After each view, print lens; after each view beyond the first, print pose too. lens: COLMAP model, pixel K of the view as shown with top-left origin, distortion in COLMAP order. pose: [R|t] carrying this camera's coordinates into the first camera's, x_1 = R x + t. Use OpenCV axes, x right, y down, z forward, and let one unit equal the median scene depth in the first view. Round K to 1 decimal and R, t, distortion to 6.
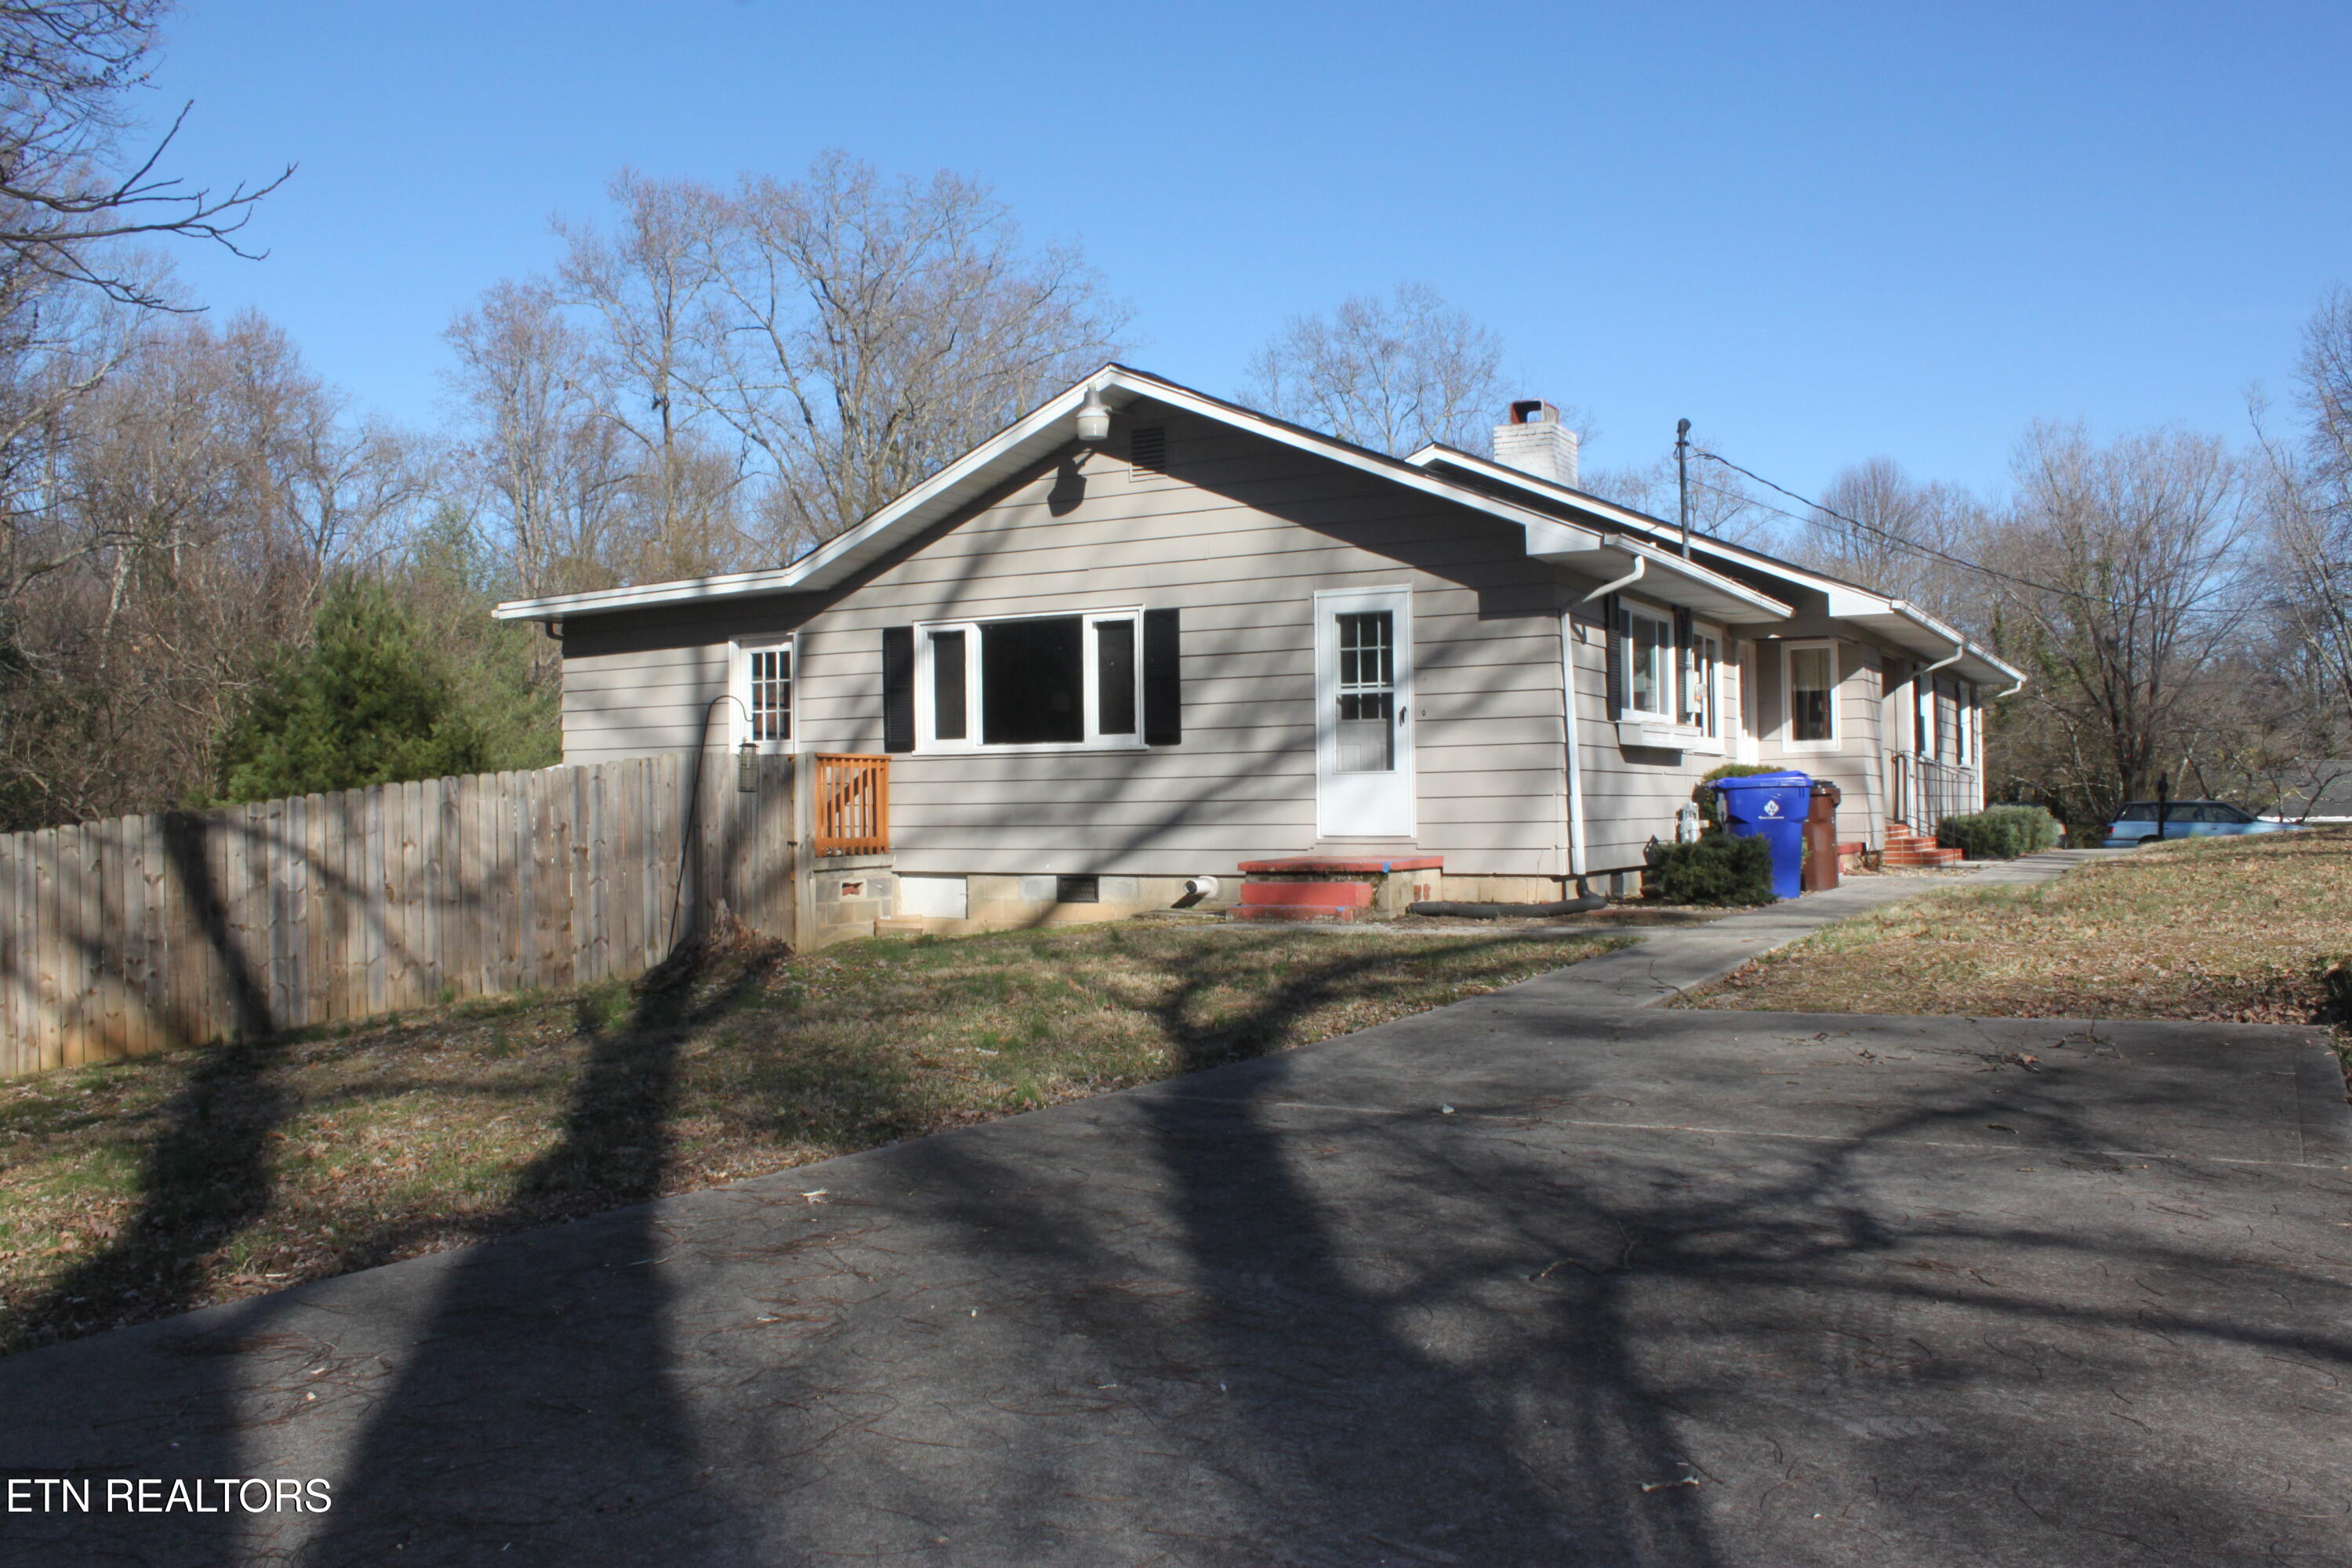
lens RADIAL K [[1967.9, 0, 1184.8], [0, 1967.9, 782.4], [0, 0, 1]] dist [-0.160275, 0.136475]
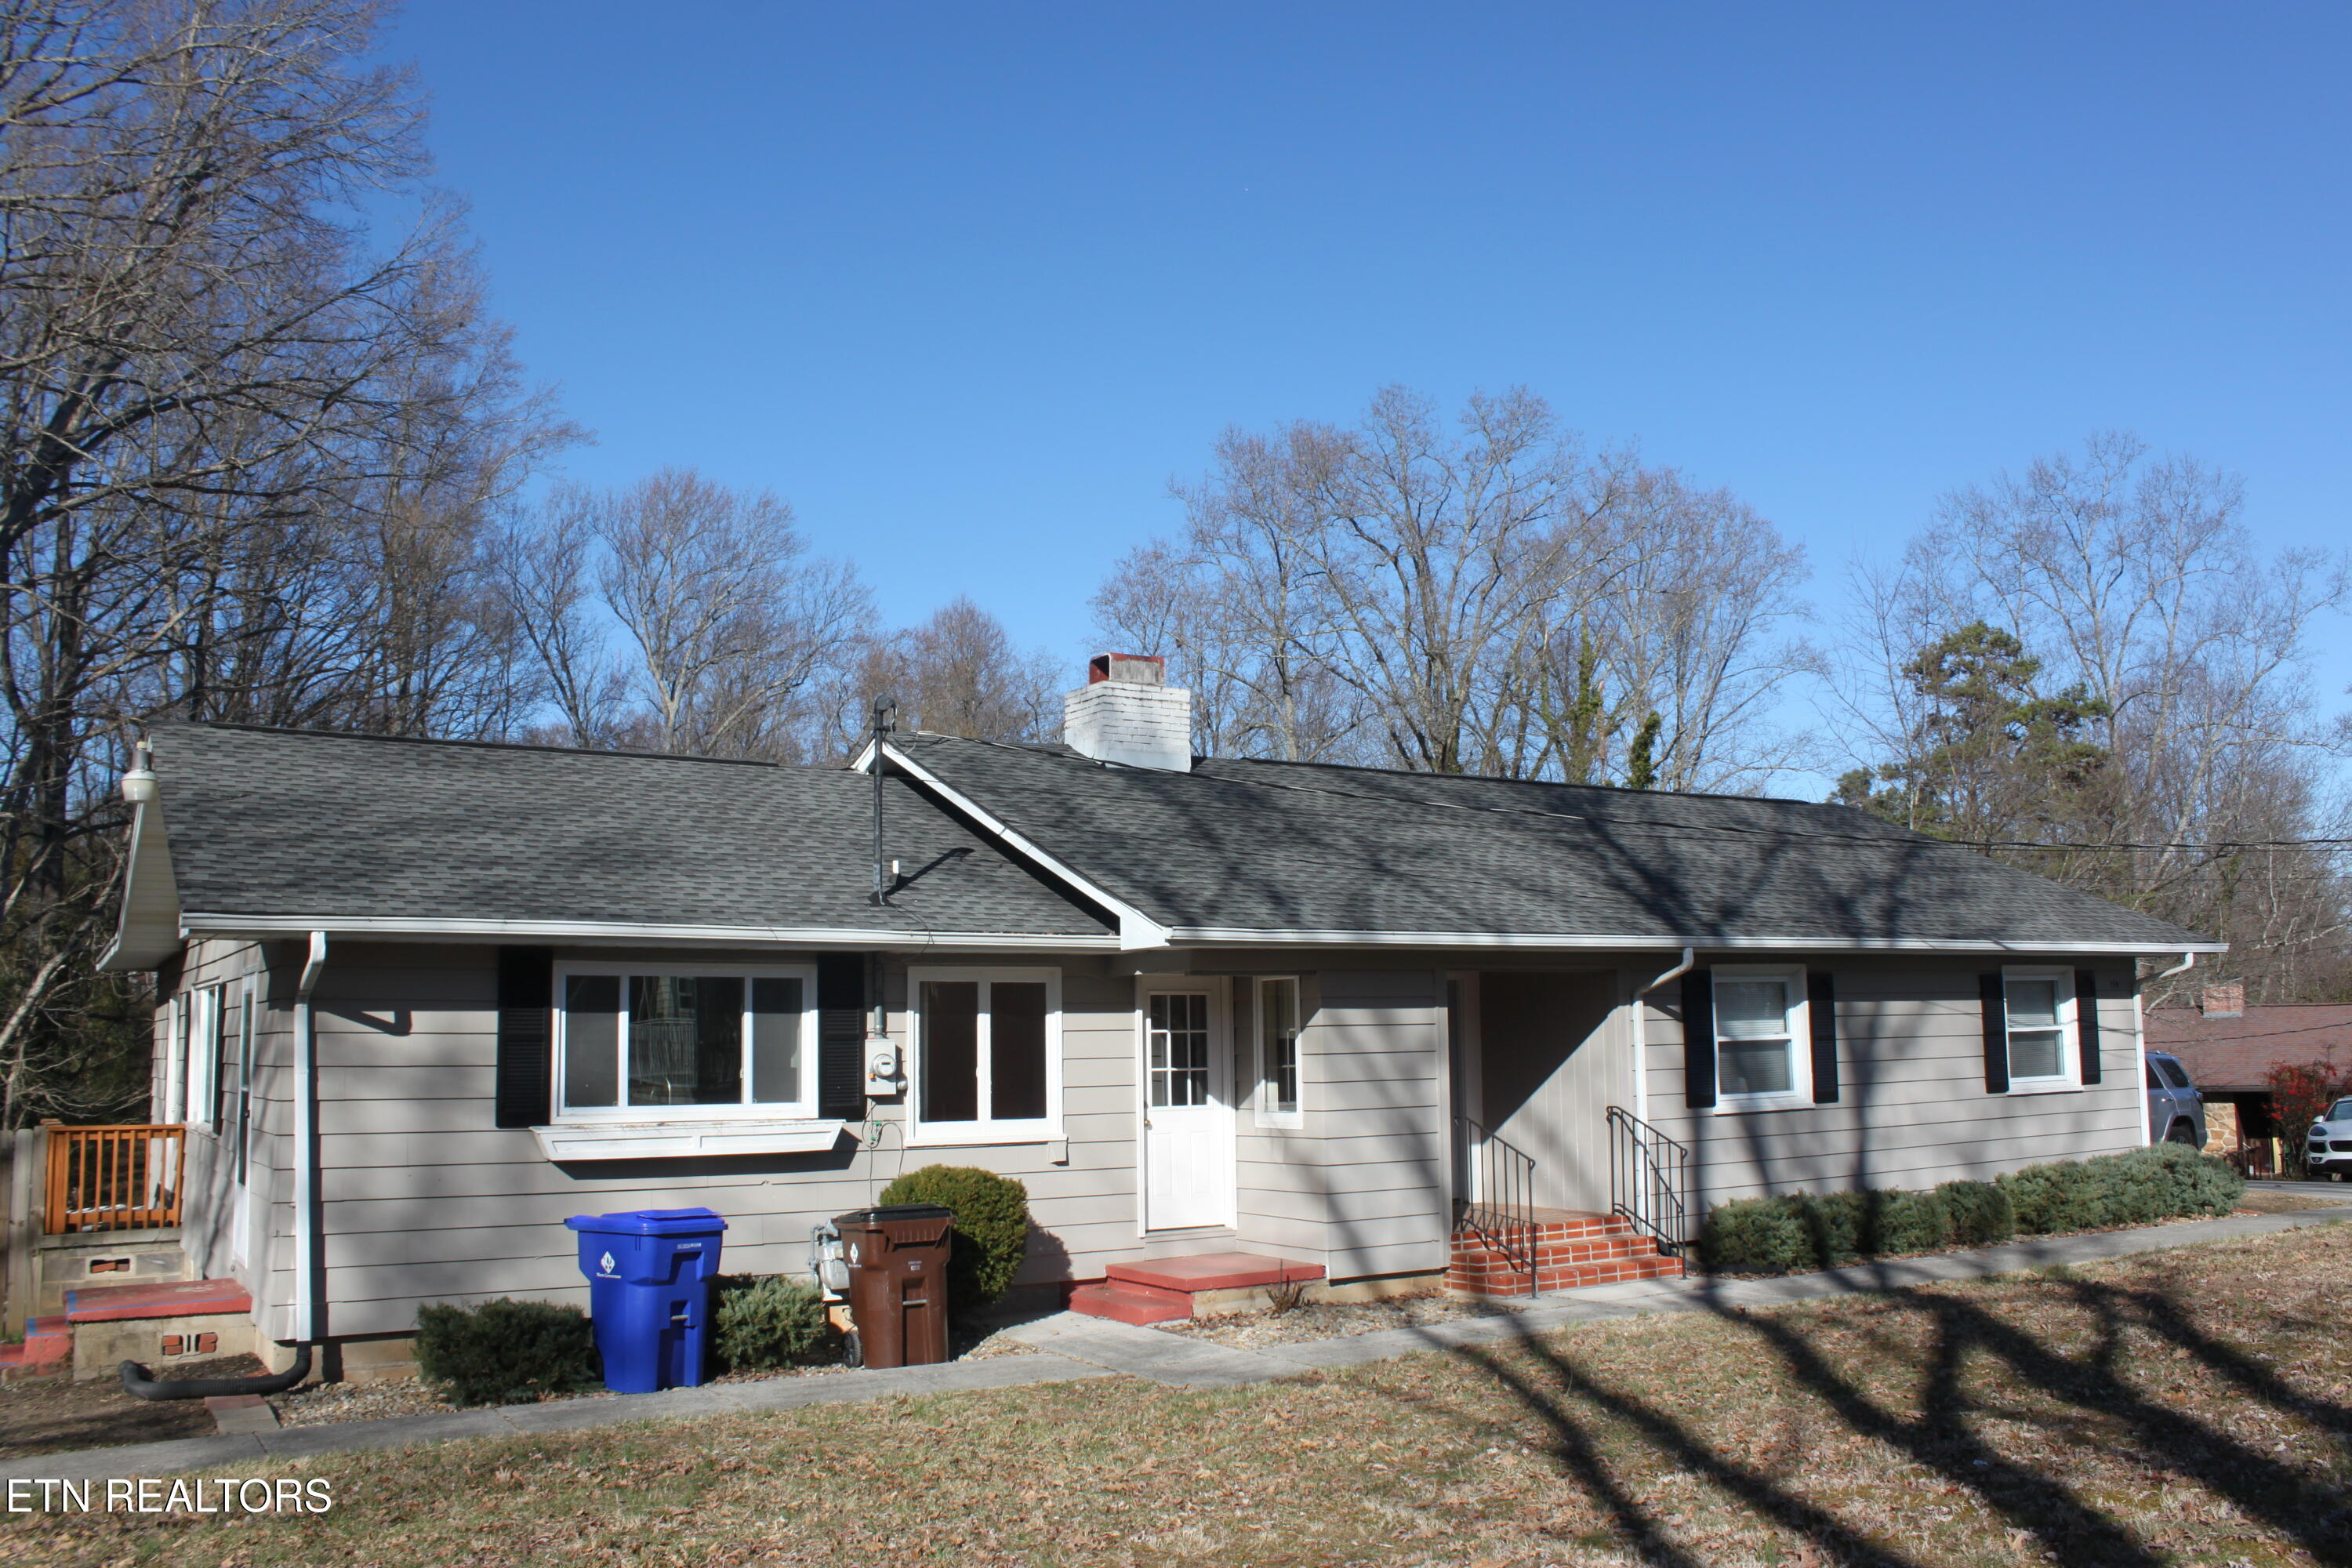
lens RADIAL K [[1967.9, 0, 1186.4], [0, 1967.9, 797.1], [0, 0, 1]] dist [-0.160275, 0.136475]
pose [[0.873996, -0.061351, -0.482044, 0.640531], [0.012505, 0.994509, -0.103902, -0.061335], [0.485772, 0.084782, 0.869964, 0.360966]]
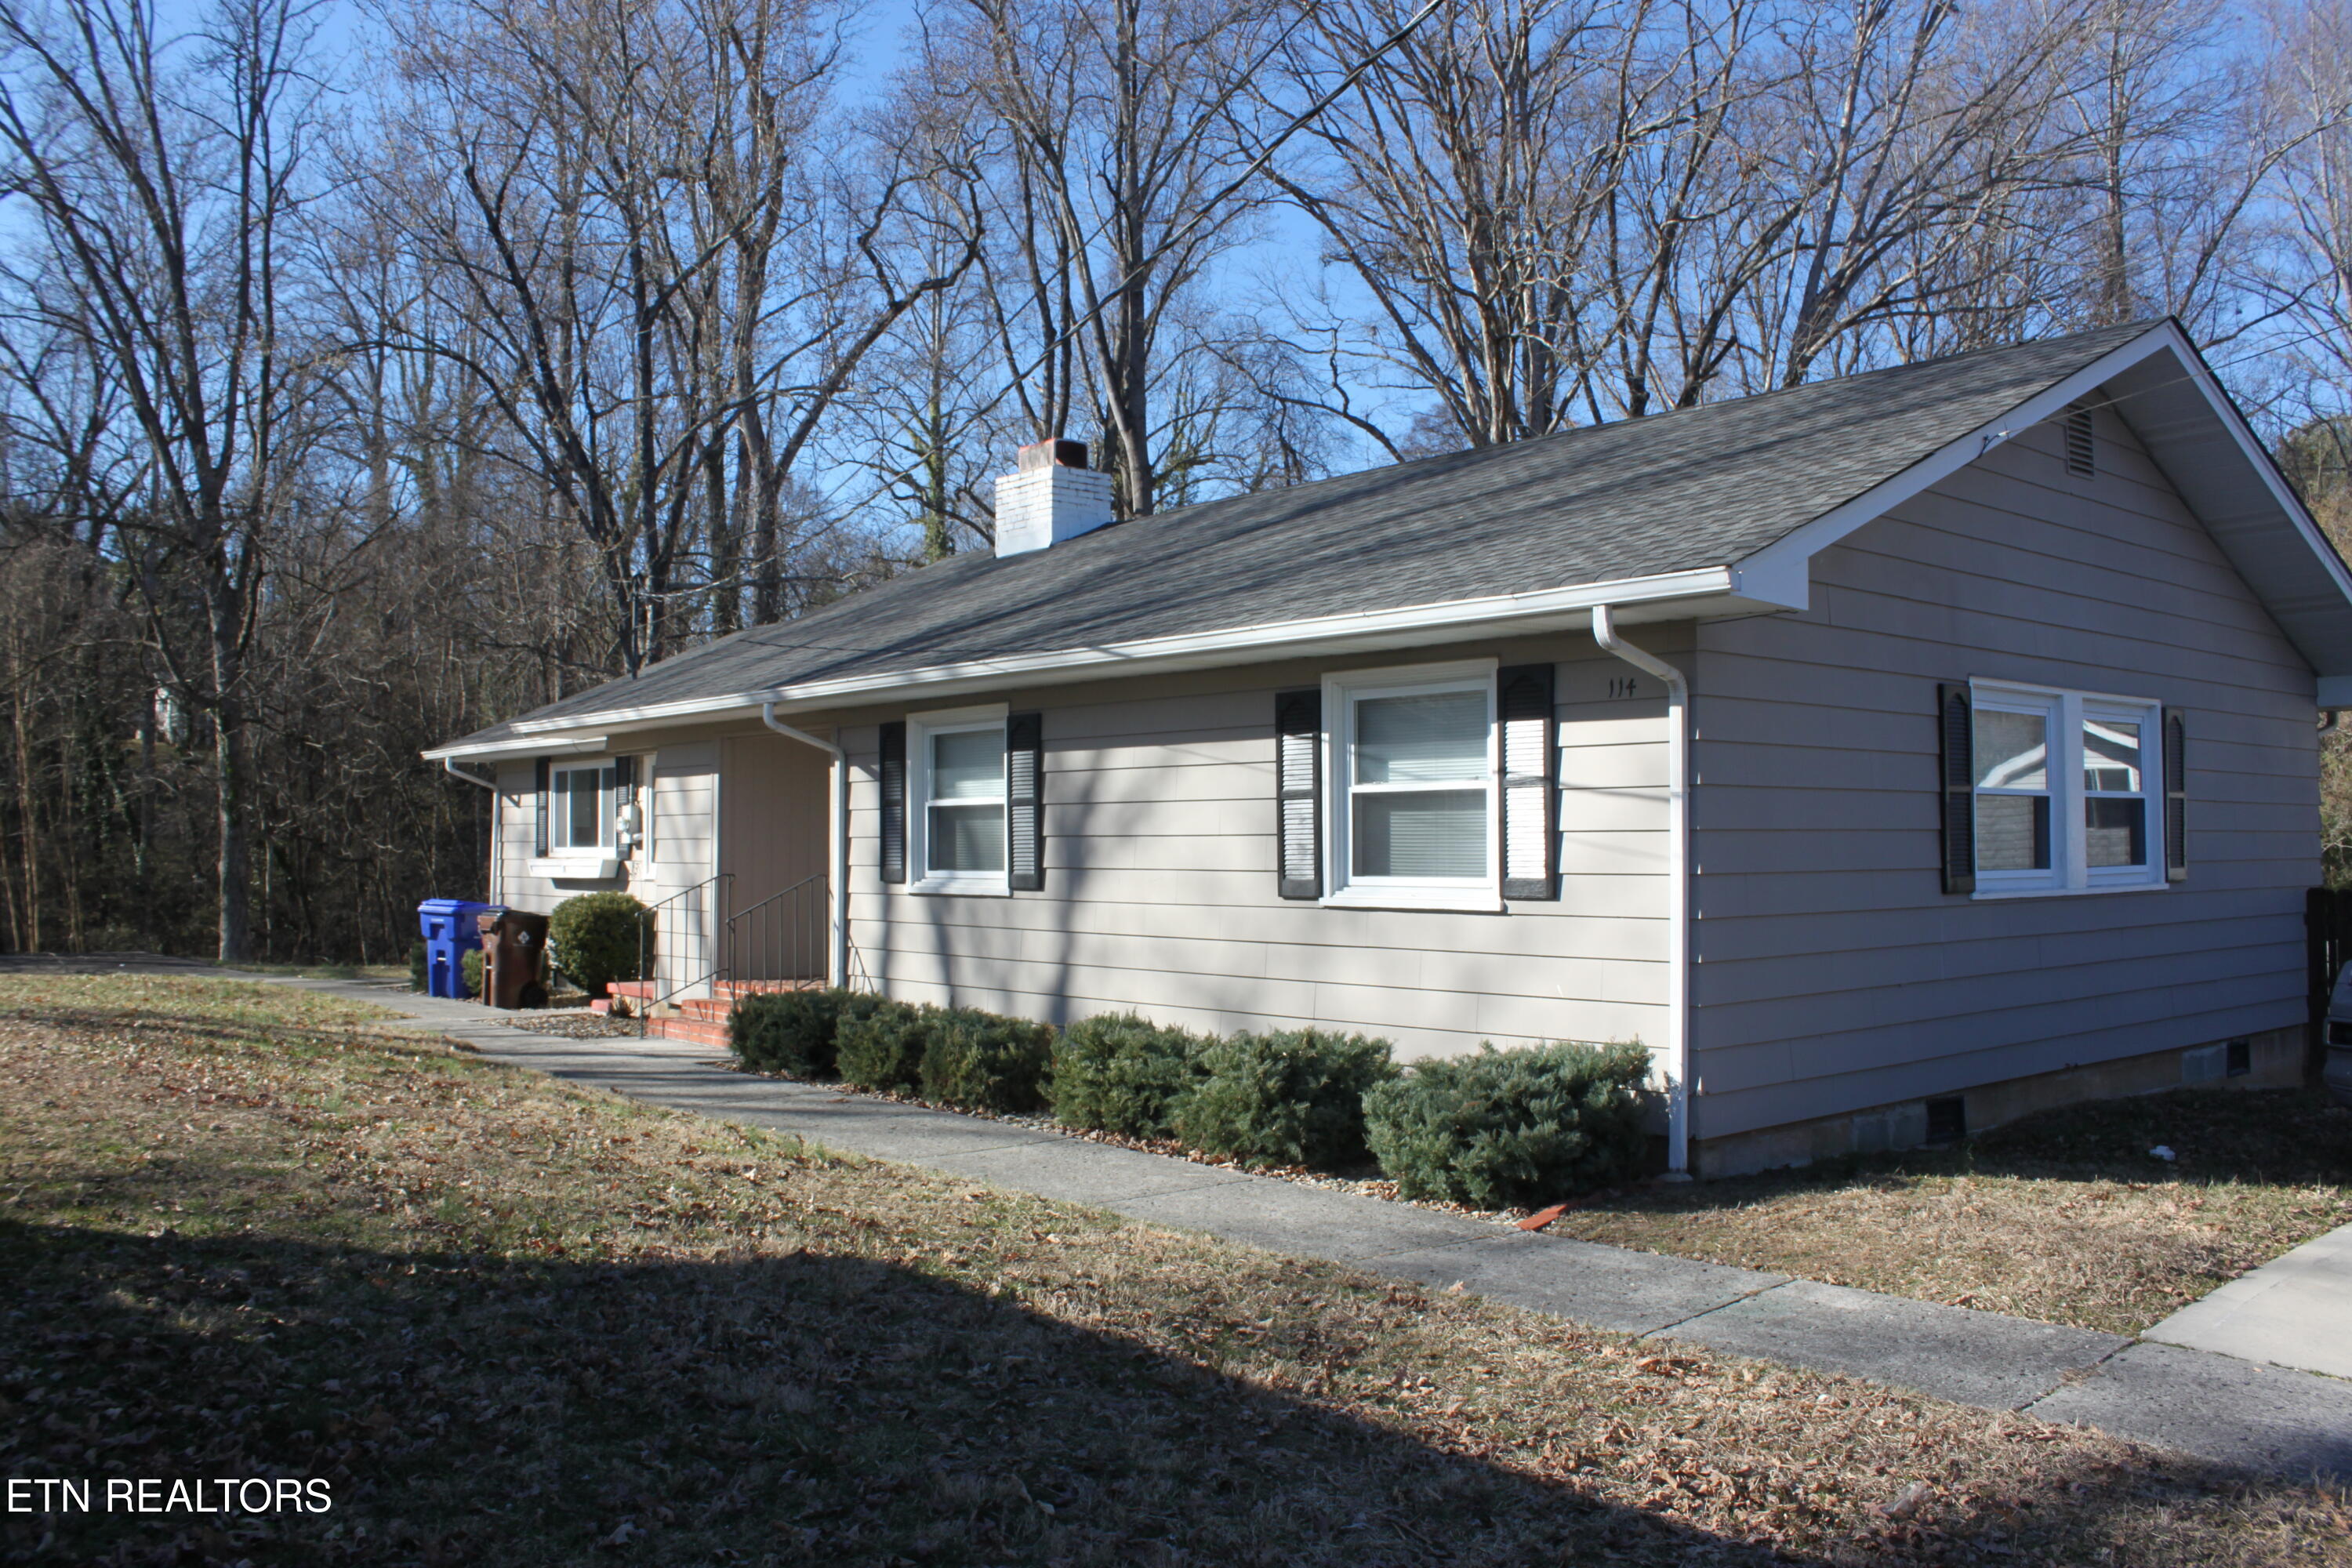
lens RADIAL K [[1967.9, 0, 1201.5], [0, 1967.9, 759.2], [0, 0, 1]] dist [-0.160275, 0.136475]
pose [[-0.352667, -0.020855, -0.935516, 1.028654], [0.028288, 0.999057, -0.032935, -0.033991], [0.935321, -0.038079, -0.351745, 1.475061]]
